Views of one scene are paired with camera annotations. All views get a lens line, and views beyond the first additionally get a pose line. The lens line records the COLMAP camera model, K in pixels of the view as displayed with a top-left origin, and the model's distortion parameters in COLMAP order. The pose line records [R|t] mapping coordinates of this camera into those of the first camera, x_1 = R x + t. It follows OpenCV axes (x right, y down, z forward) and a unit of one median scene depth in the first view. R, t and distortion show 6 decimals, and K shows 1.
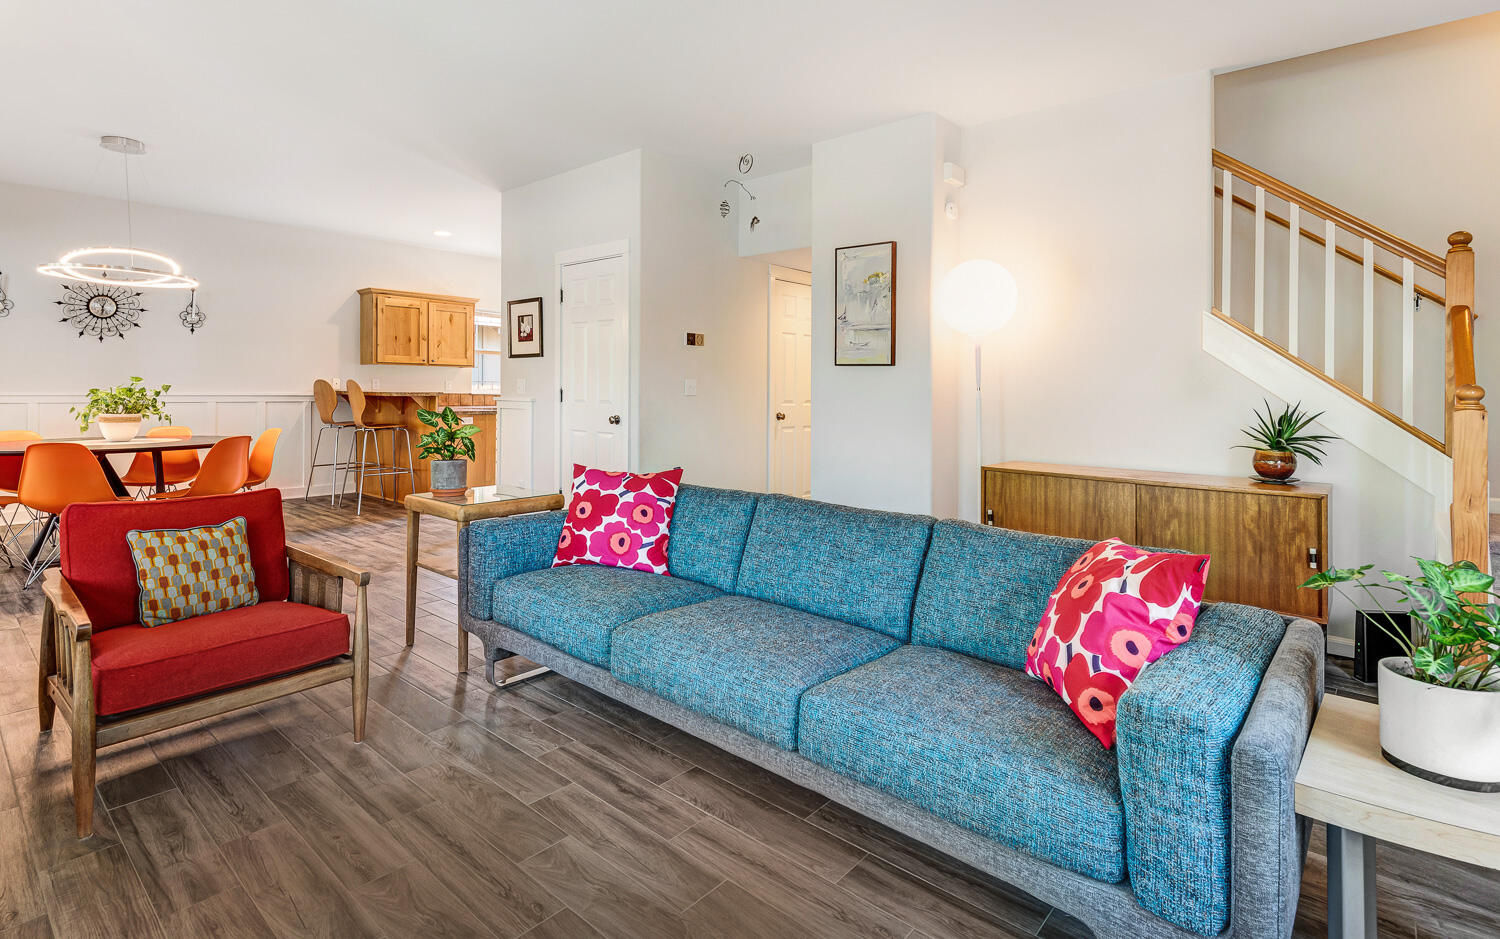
lens RADIAL K [[717.0, 0, 740.7], [0, 717.0, 395.5], [0, 0, 1]] dist [-0.000307, -0.000297]
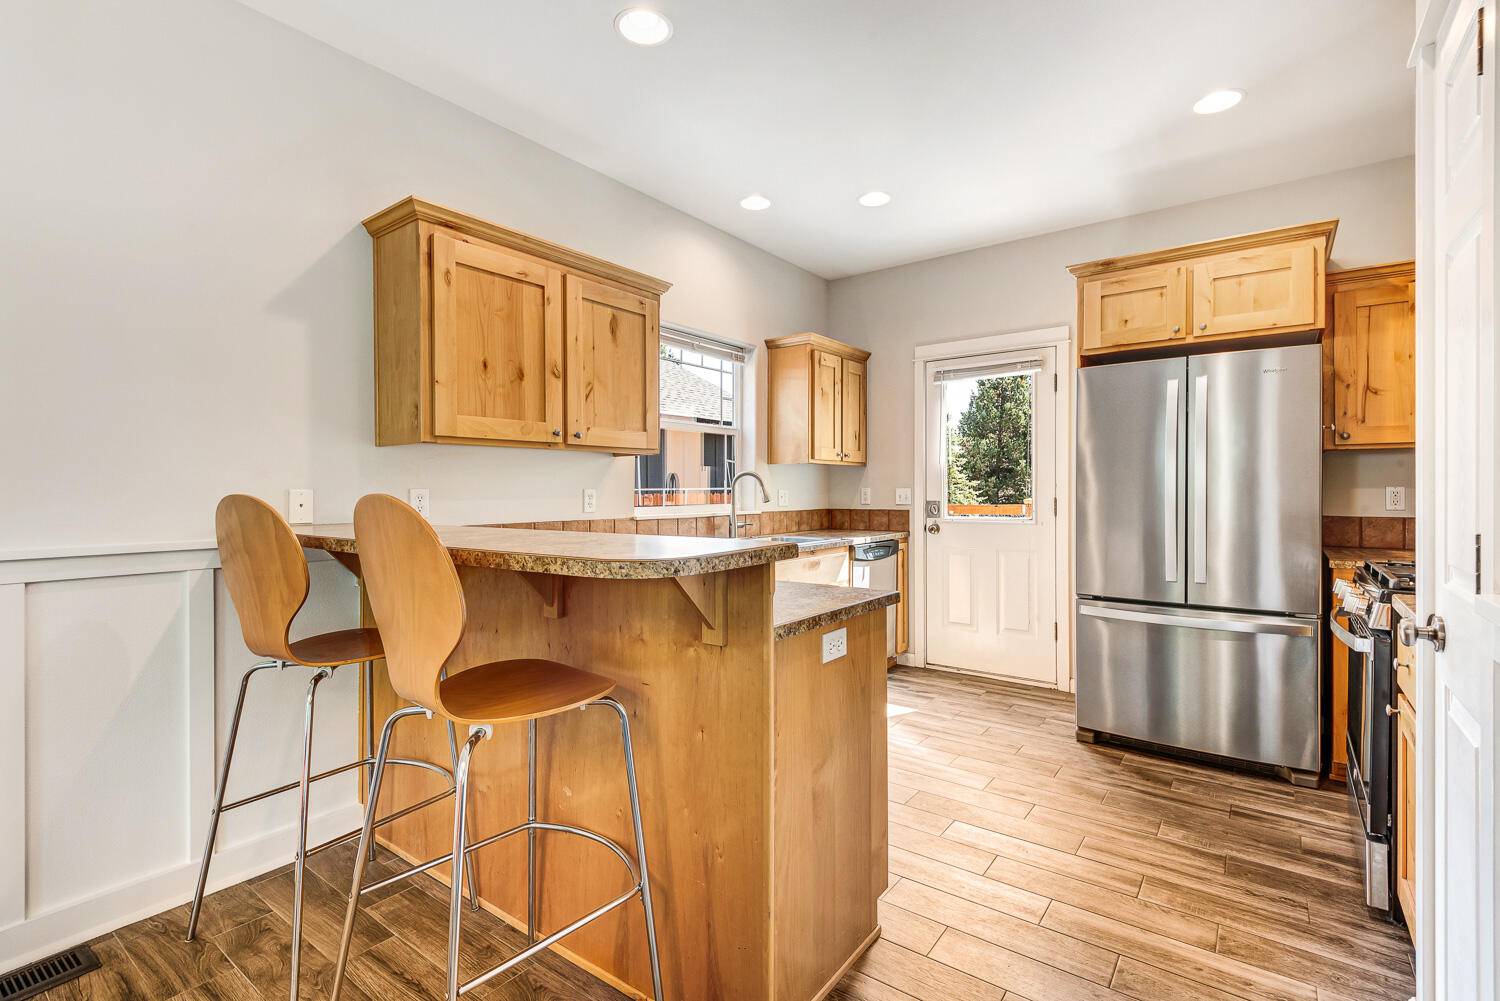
lens RADIAL K [[696.8, 0, 745.6], [0, 696.8, 494.6], [0, 0, 1]] dist [0.003897, -0.000120]
pose [[0.996804, -0.012152, 0.078957, -0.393355], [0.012589, 0.999908, -0.005048, -0.016929], [-0.078889, 0.006026, 0.996865, 0.678380]]
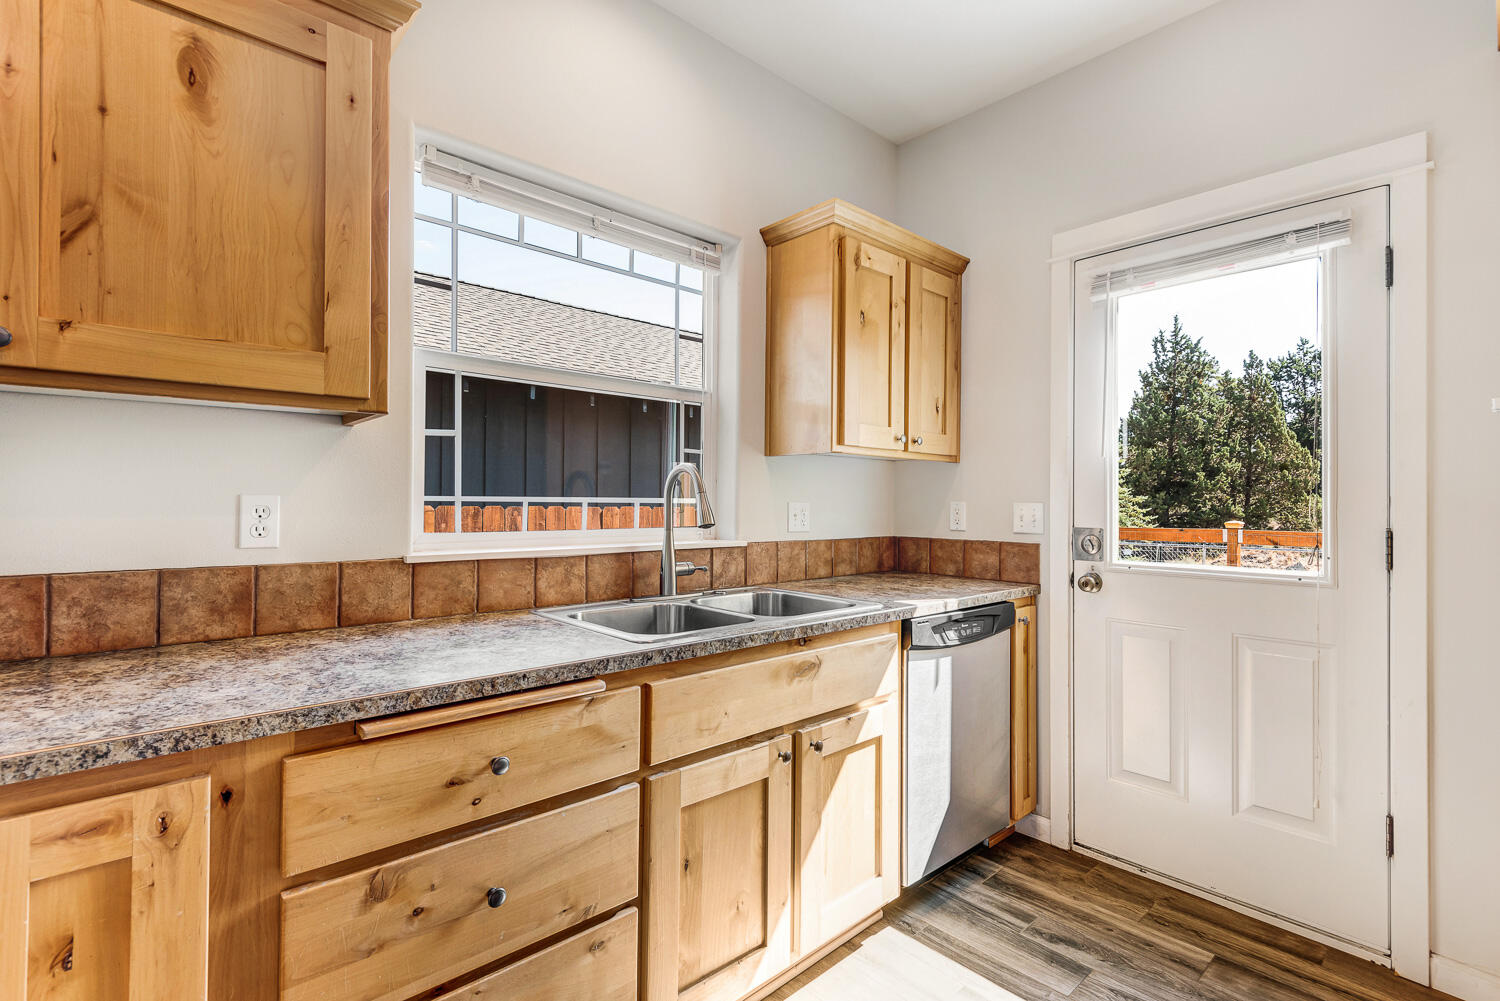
lens RADIAL K [[696.8, 0, 745.6], [0, 696.8, 494.6], [0, 0, 1]] dist [0.003897, -0.000120]
pose [[0.993709, -0.001102, -0.111986, -0.301487], [-0.001725, 0.999682, -0.025145, -0.019229], [0.111978, 0.025180, 0.993392, 0.938925]]
